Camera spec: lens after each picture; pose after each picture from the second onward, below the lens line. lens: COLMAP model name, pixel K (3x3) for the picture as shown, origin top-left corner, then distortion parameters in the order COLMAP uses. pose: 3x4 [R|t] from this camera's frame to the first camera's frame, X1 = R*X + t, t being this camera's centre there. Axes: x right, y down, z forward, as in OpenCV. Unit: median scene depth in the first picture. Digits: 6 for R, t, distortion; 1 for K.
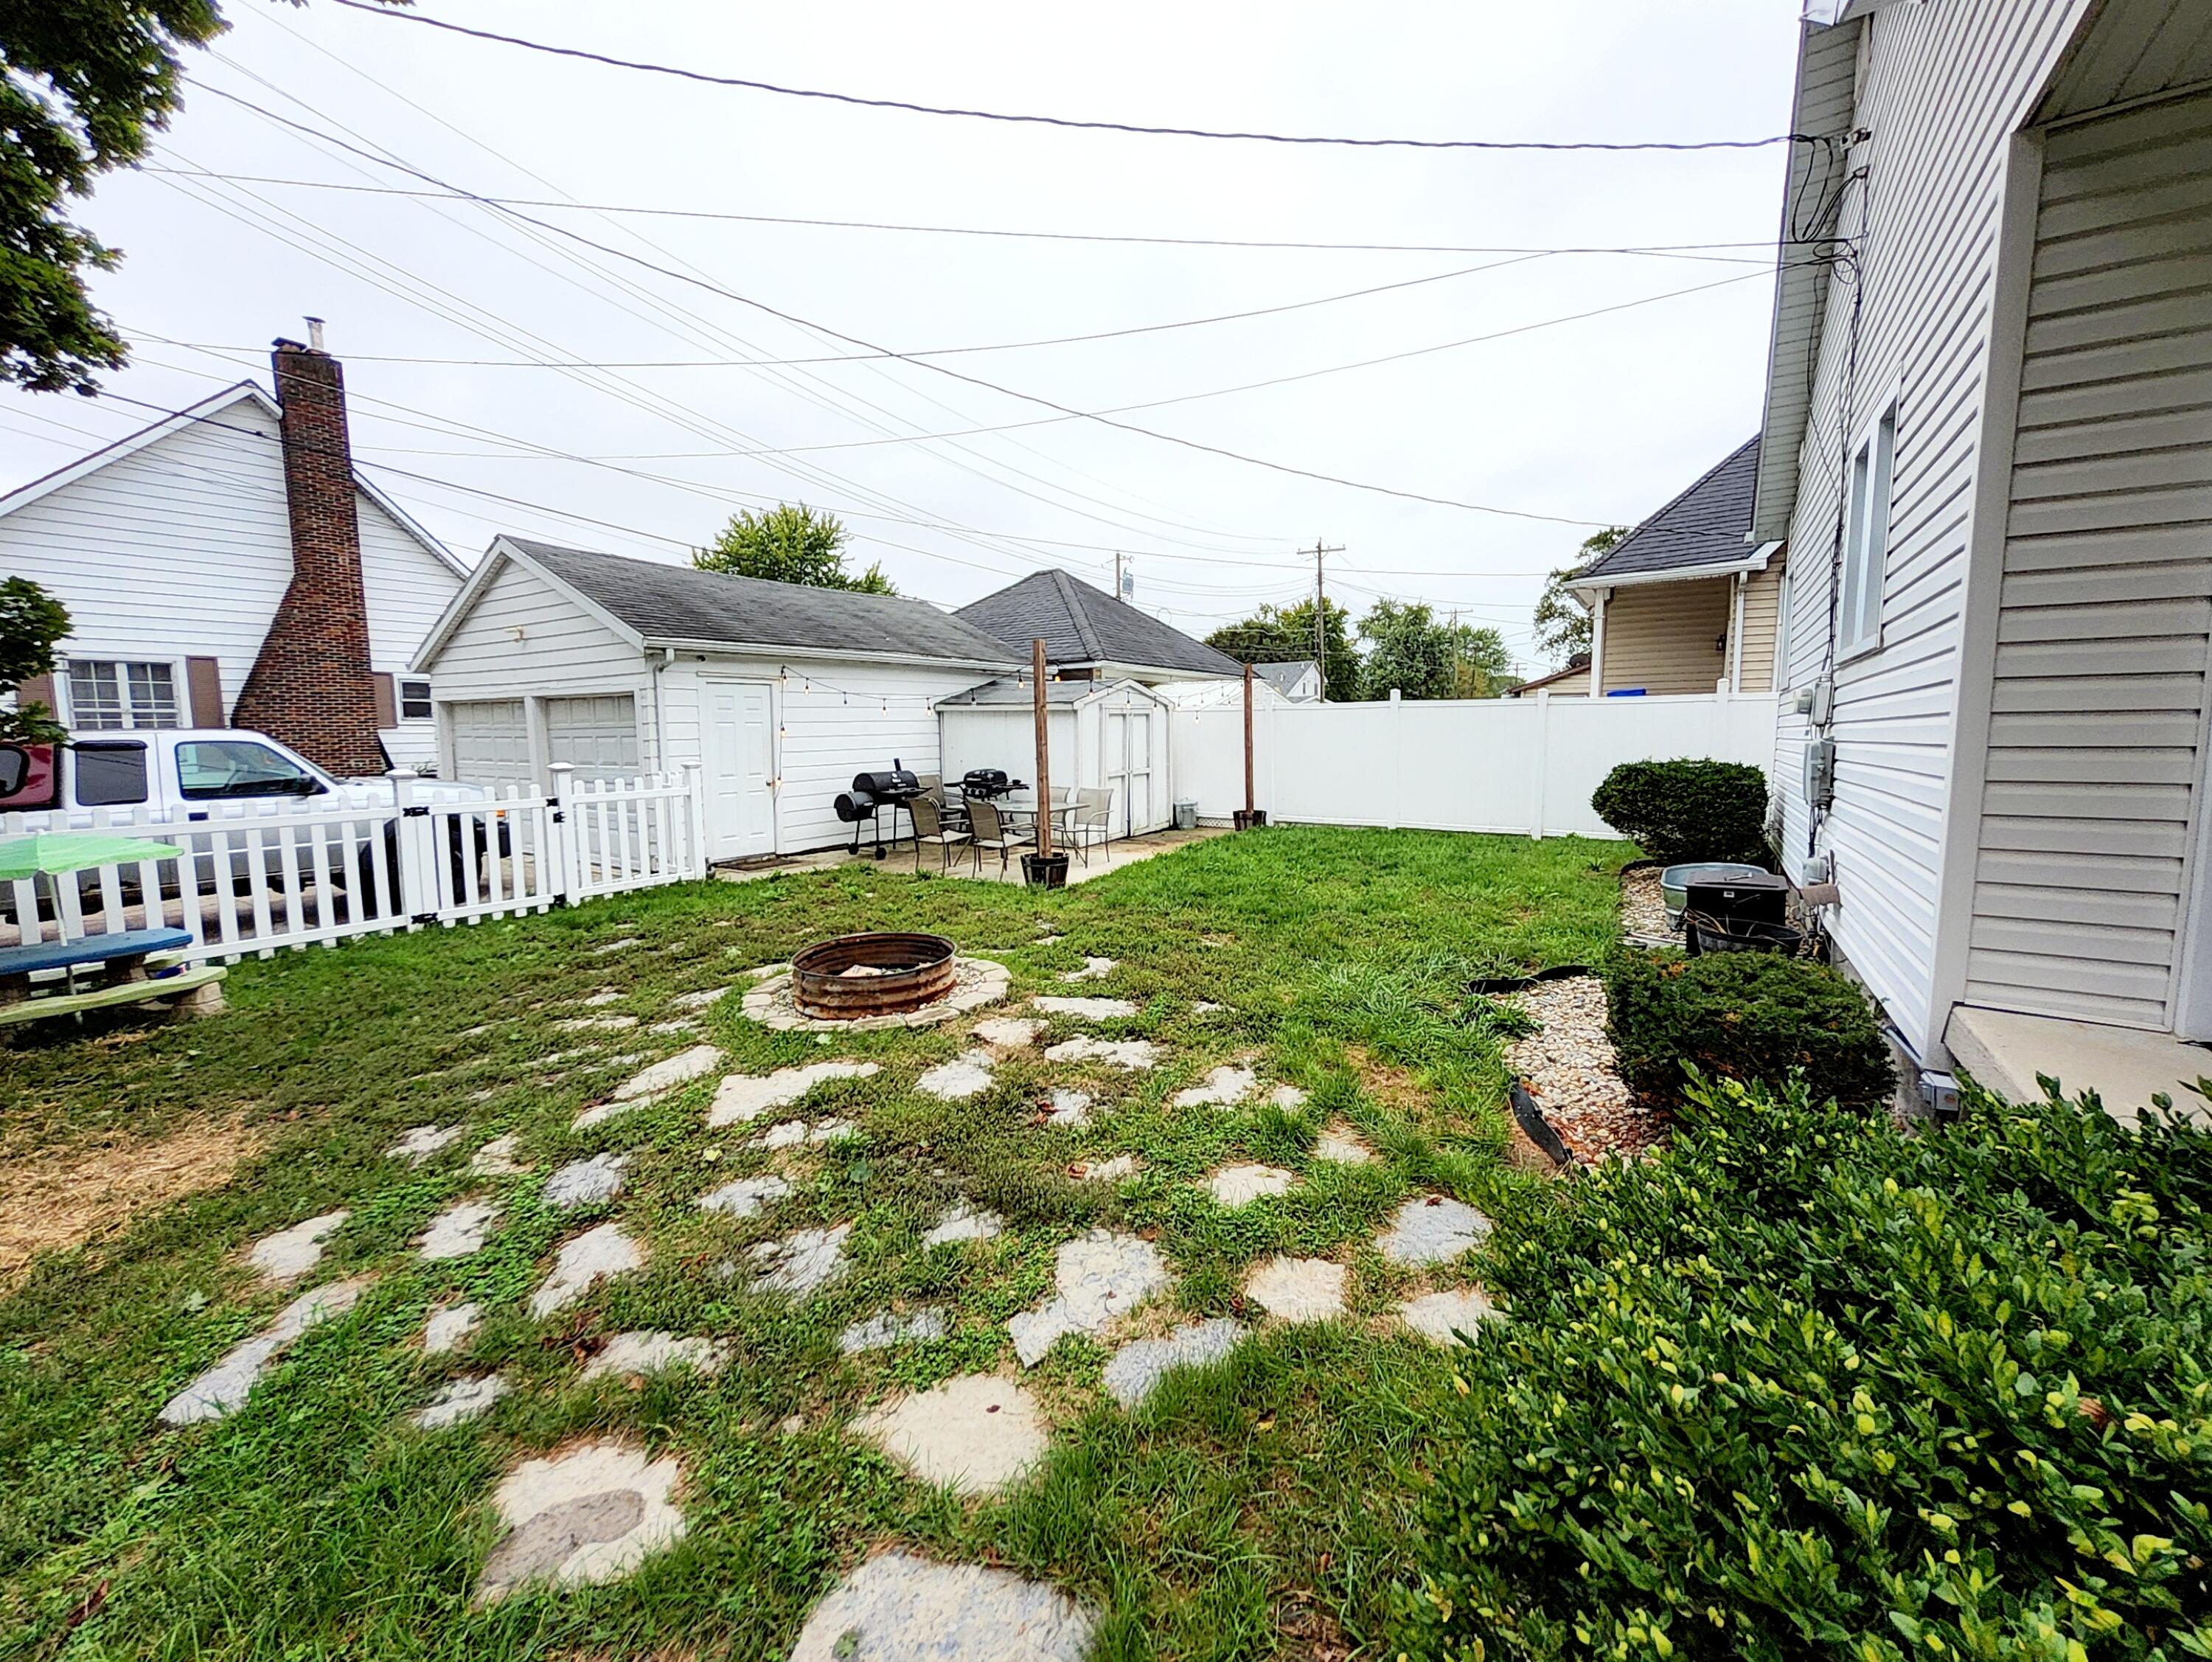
lens RADIAL K [[865.3, 0, 1117.8], [0, 865.3, 822.9], [0, 0, 1]] dist [-0.000197, -0.003245]
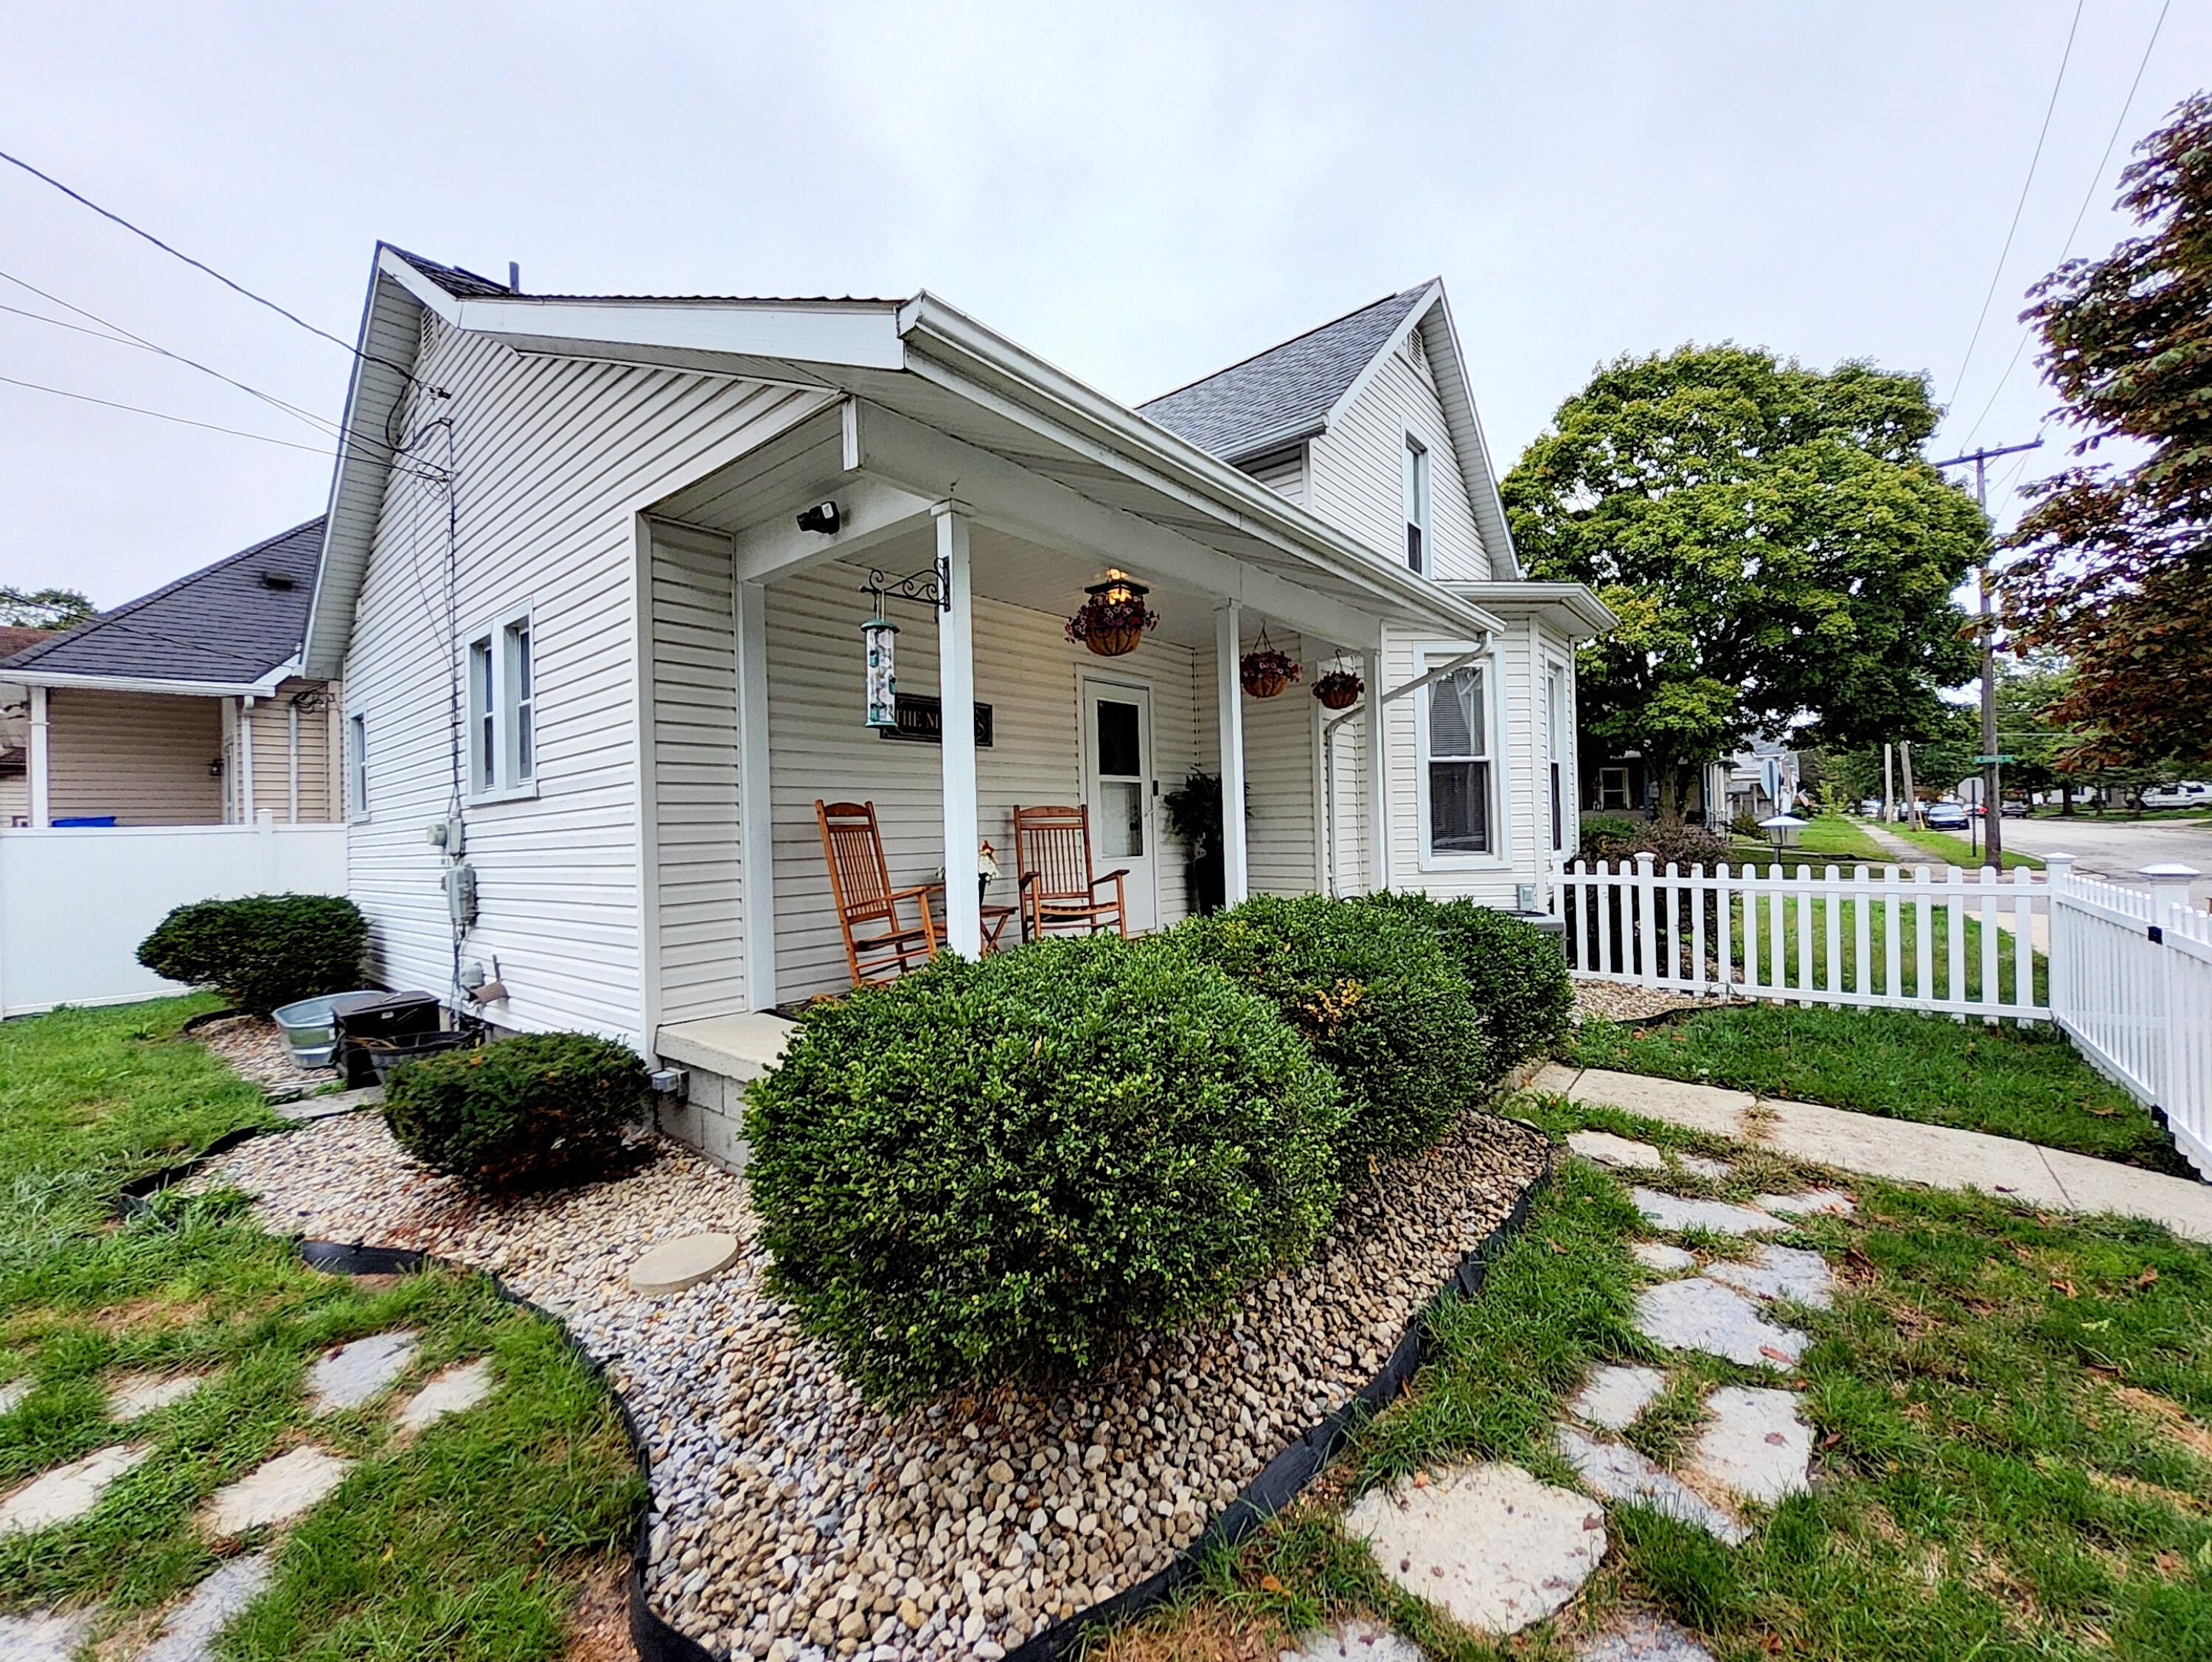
lens RADIAL K [[876.9, 0, 1109.9], [0, 876.9, 823.8], [0, 0, 1]] dist [-0.003771, -0.000762]
pose [[0.108582, 0.008170, 0.994054, -0.111458], [0.135676, 0.990487, -0.022961, -0.002329], [-0.984785, 0.137363, 0.106440, -0.008997]]
